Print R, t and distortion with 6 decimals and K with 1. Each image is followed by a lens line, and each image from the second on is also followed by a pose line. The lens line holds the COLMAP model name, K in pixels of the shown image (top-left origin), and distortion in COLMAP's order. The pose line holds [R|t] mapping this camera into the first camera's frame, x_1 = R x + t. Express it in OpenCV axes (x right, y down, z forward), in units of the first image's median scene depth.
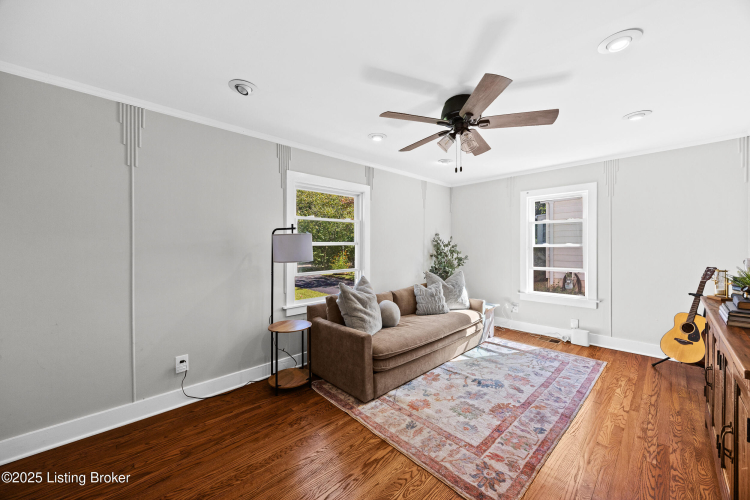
lens RADIAL K [[286.4, 0, 378.1], [0, 286.4, 247.2], [0, 0, 1]] dist [-0.003470, 0.000302]
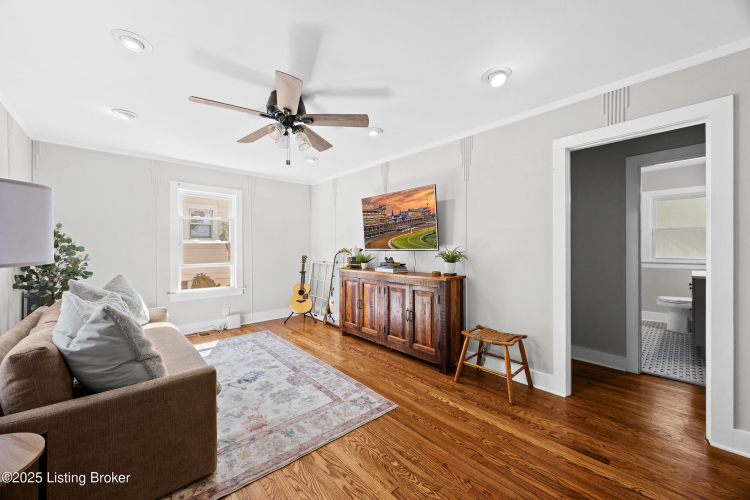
lens RADIAL K [[286.4, 0, 377.8], [0, 286.4, 250.3], [0, 0, 1]] dist [-0.003470, 0.000302]
pose [[0.021930, -0.003577, 0.999753, -0.660584], [0.002678, 0.999990, 0.003519, 0.035714], [-0.999756, 0.002600, 0.021939, 0.587924]]
